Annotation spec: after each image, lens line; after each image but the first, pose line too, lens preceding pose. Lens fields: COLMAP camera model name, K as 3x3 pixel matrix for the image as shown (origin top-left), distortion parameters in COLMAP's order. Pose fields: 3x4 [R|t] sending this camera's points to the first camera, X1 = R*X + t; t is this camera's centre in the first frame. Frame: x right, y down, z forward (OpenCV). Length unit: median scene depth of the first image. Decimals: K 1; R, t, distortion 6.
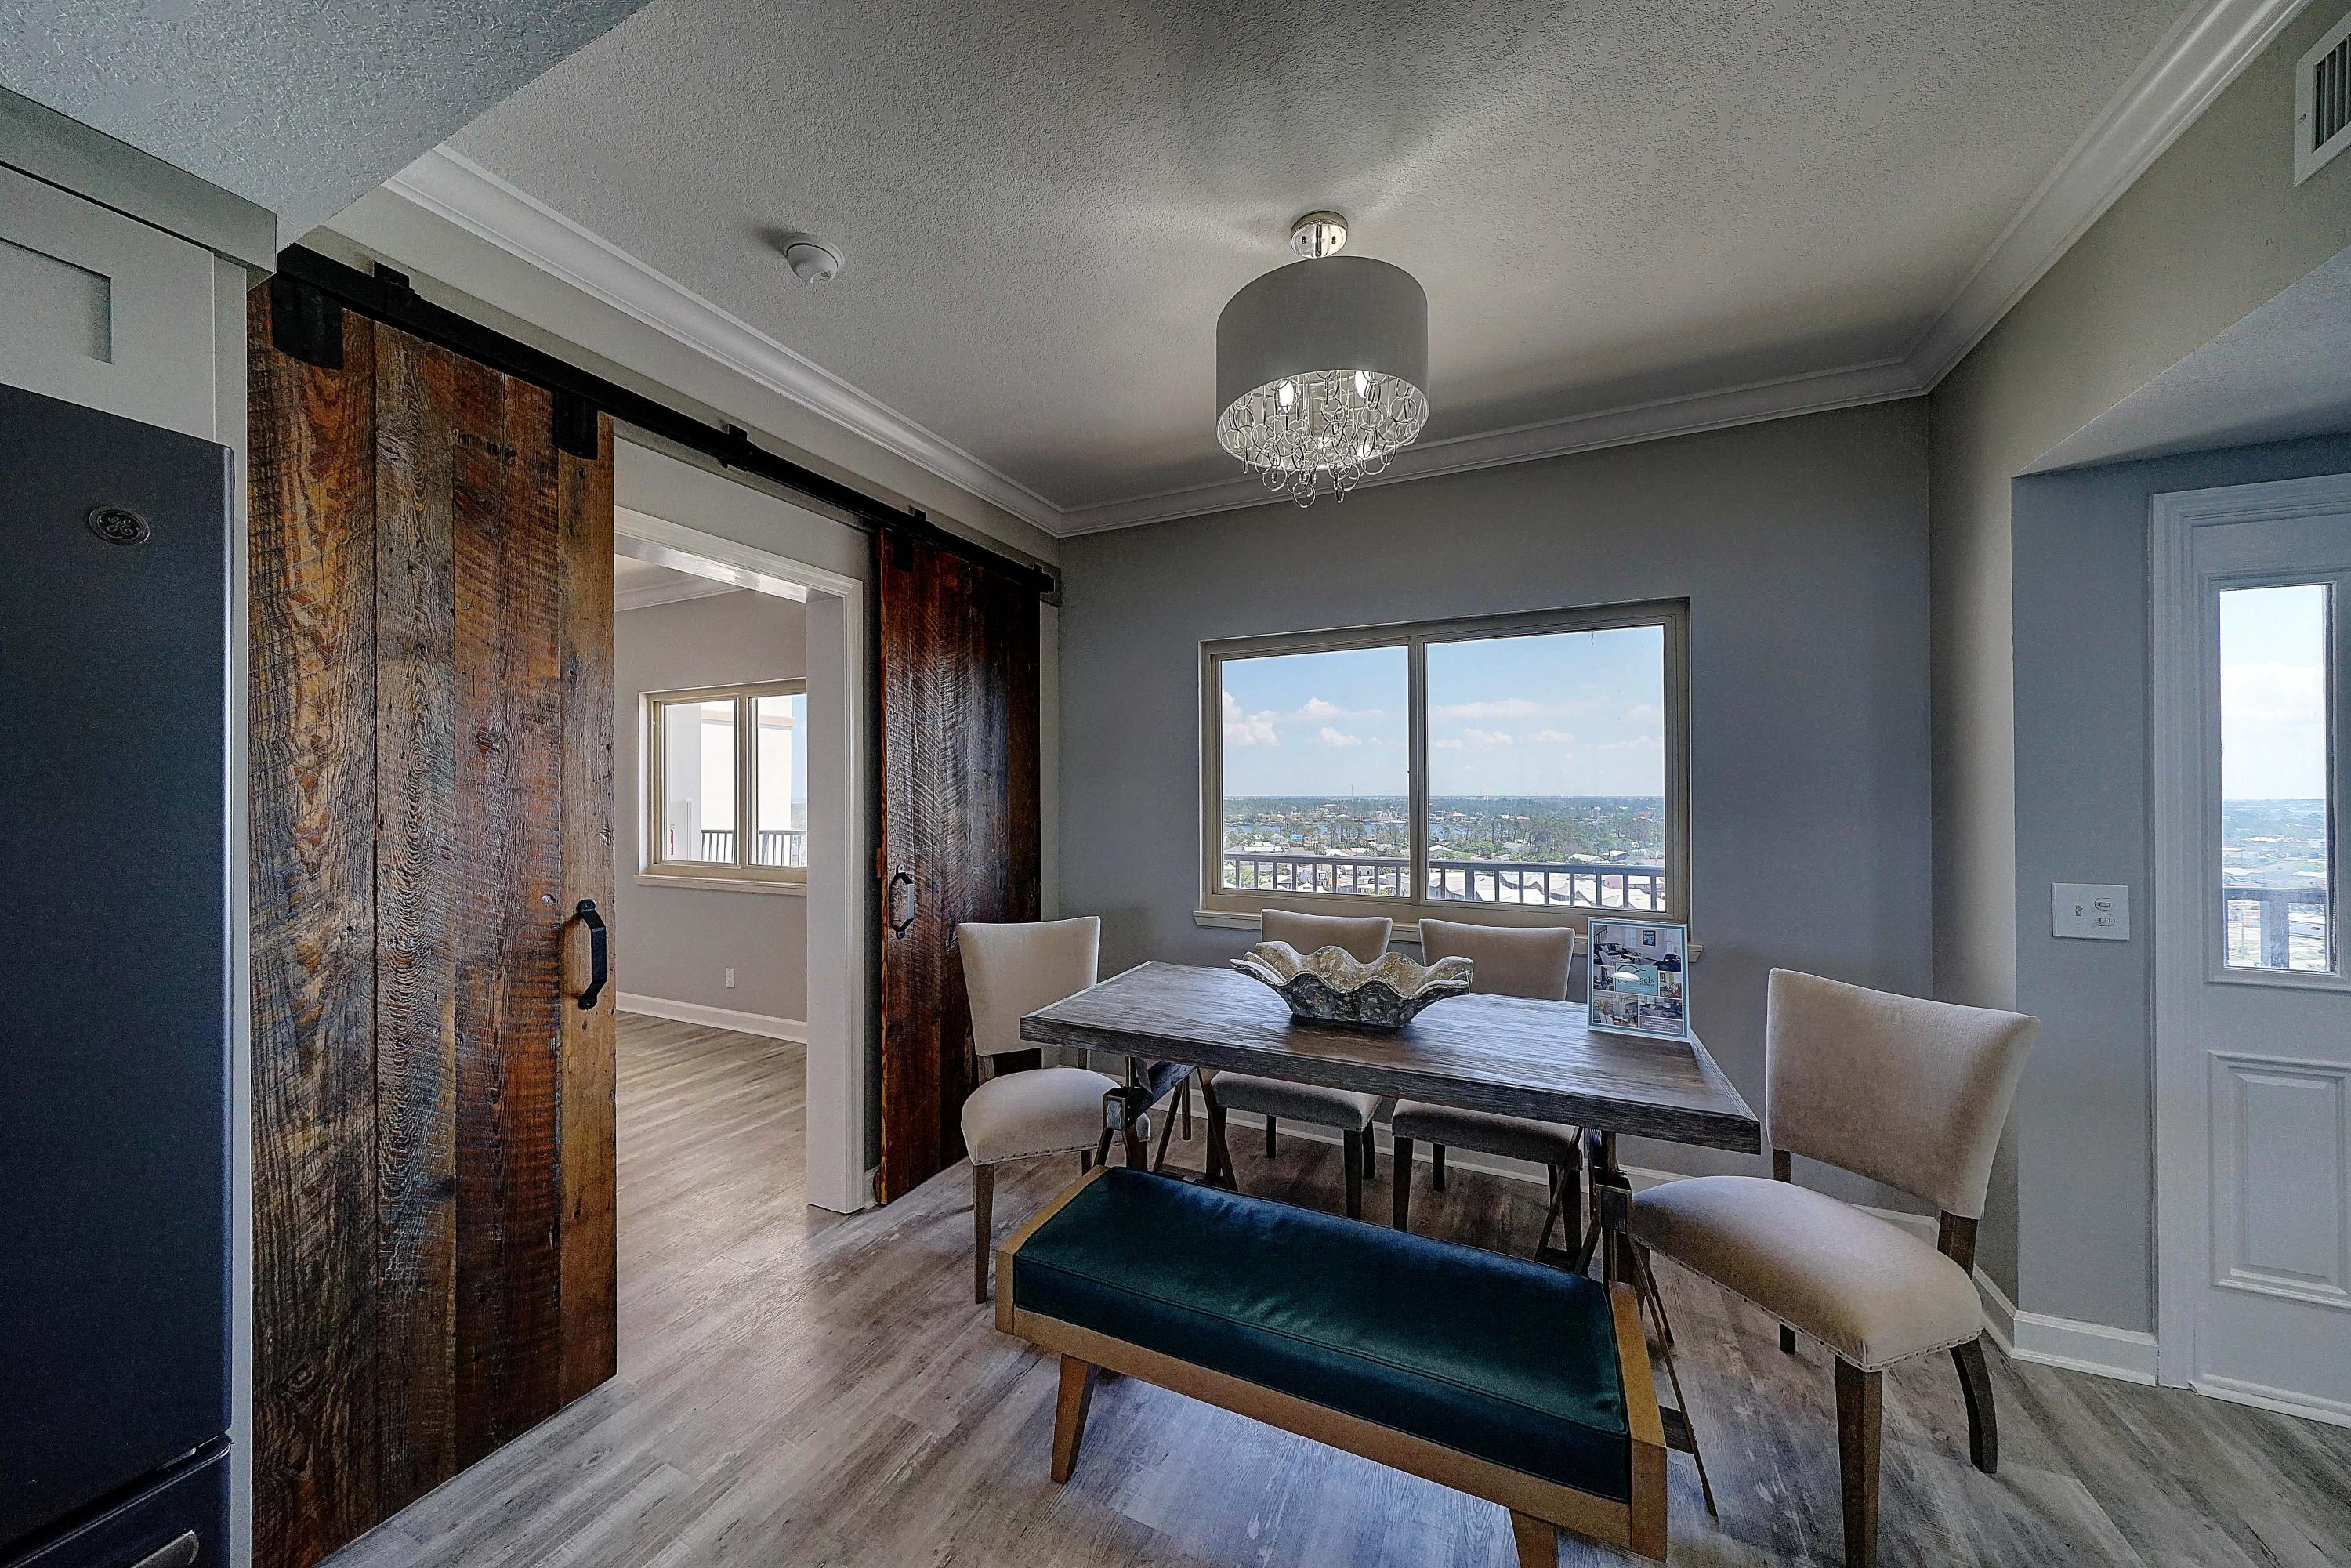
lens RADIAL K [[794.9, 0, 1164.1], [0, 794.9, 787.5], [0, 0, 1]] dist [-0.000268, 0.000012]
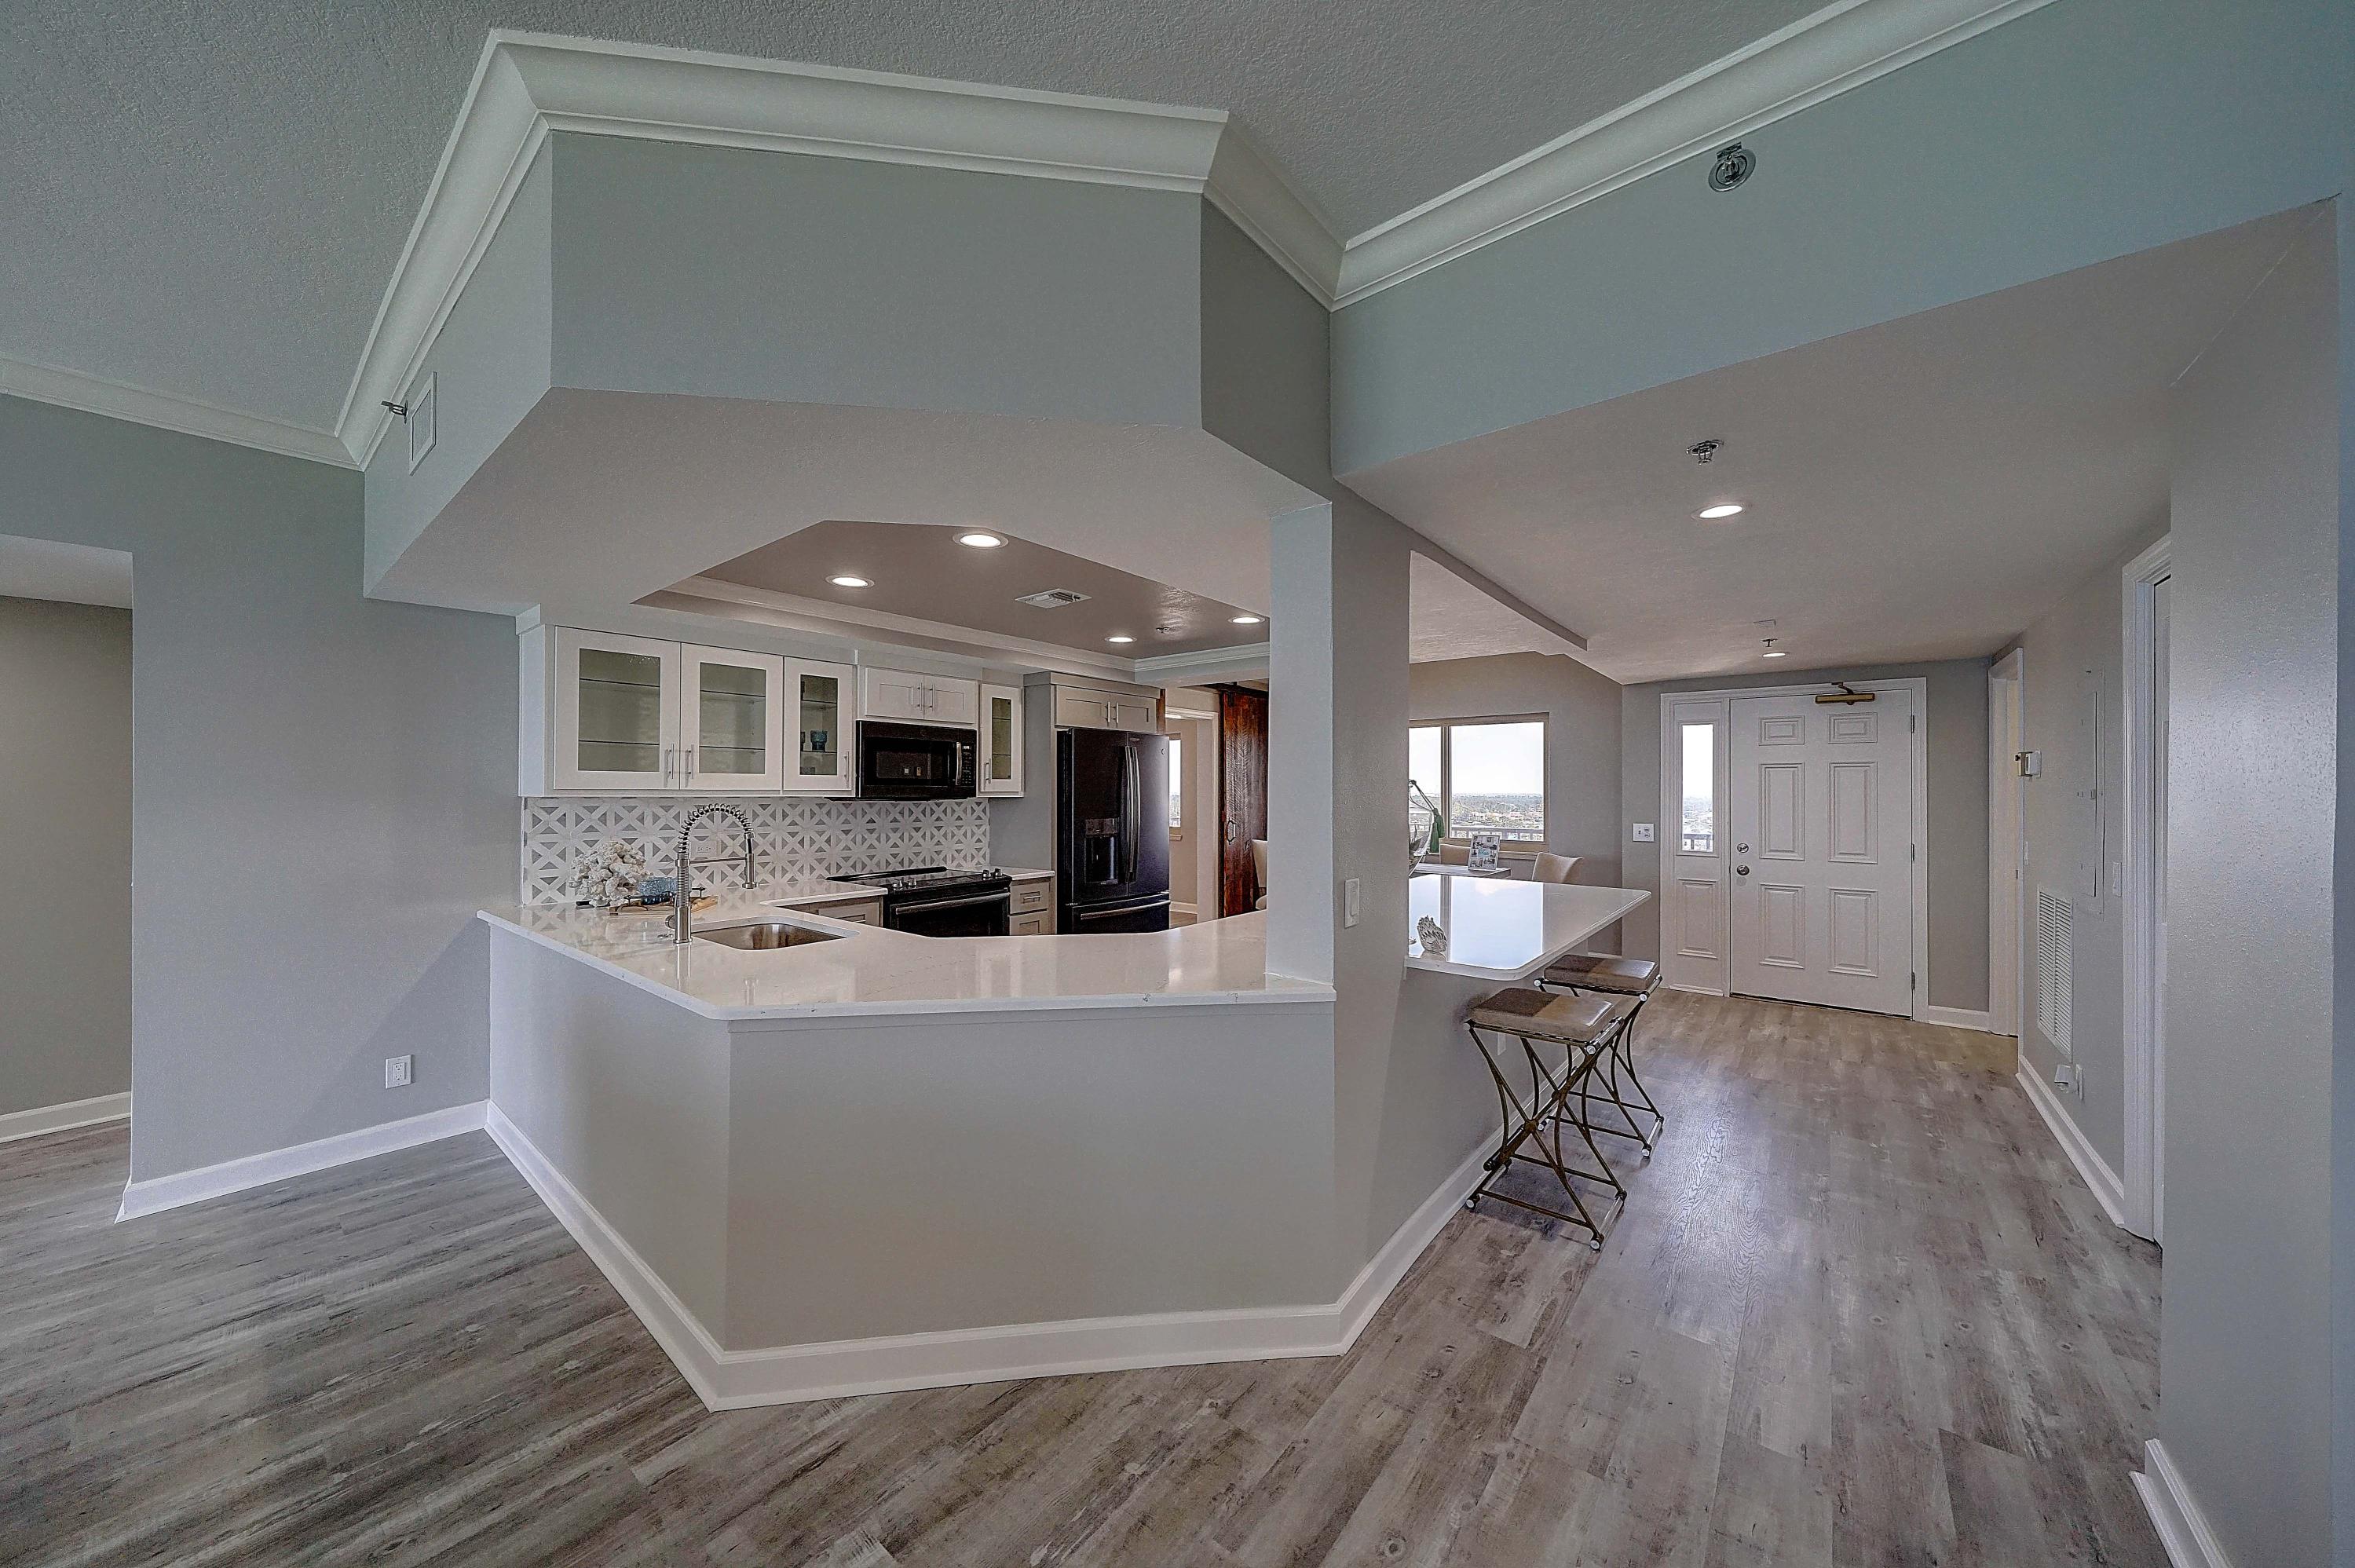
lens RADIAL K [[796.3, 0, 1166.1], [0, 796.3, 787.5], [0, 0, 1]] dist [-0.000268, 0.000012]
pose [[0.969726, 0.004239, -0.244157, 0.116095], [-0.003187, 0.999984, 0.004702, -0.014435], [0.244173, -0.003781, 0.969724, -1.701602]]
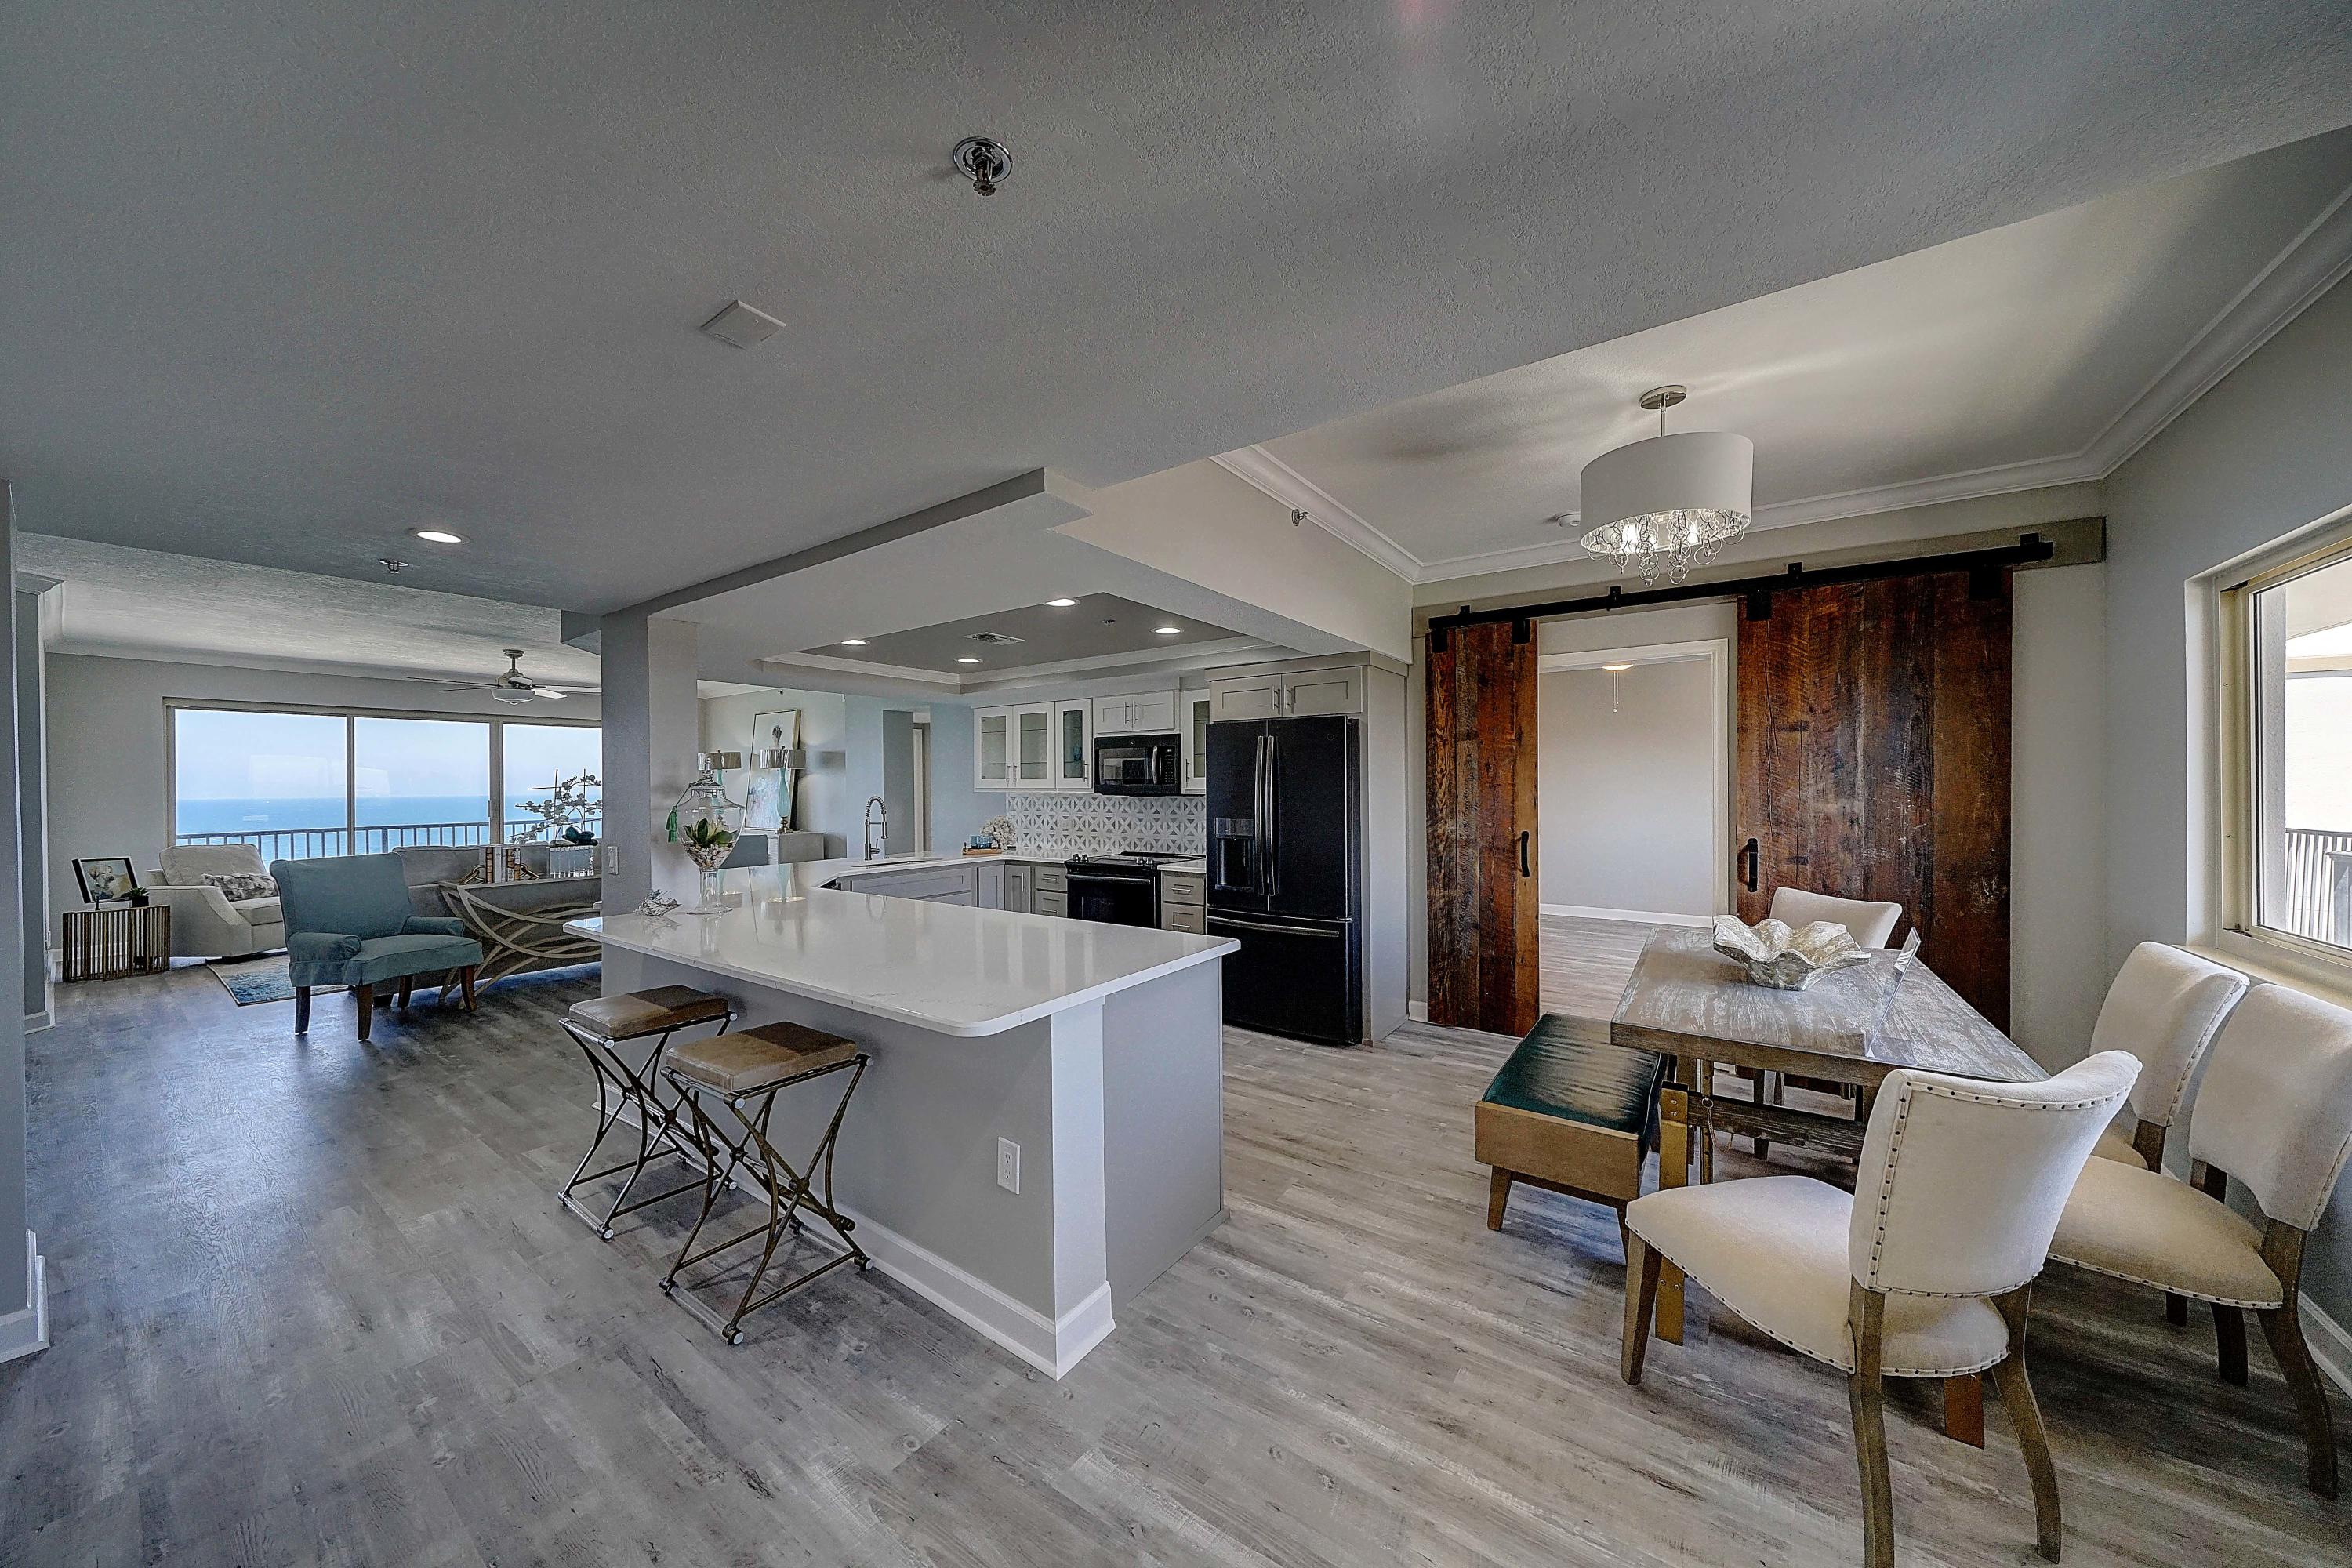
lens RADIAL K [[795.3, 0, 1164.6], [0, 795.3, 787.5], [0, 0, 1]] dist [-0.000268, 0.000012]
pose [[-0.177754, 0.007525, -0.984046, 1.240751], [0.013669, 0.999893, 0.005177, -0.010338], [0.983980, -0.012531, -0.177838, 0.254424]]
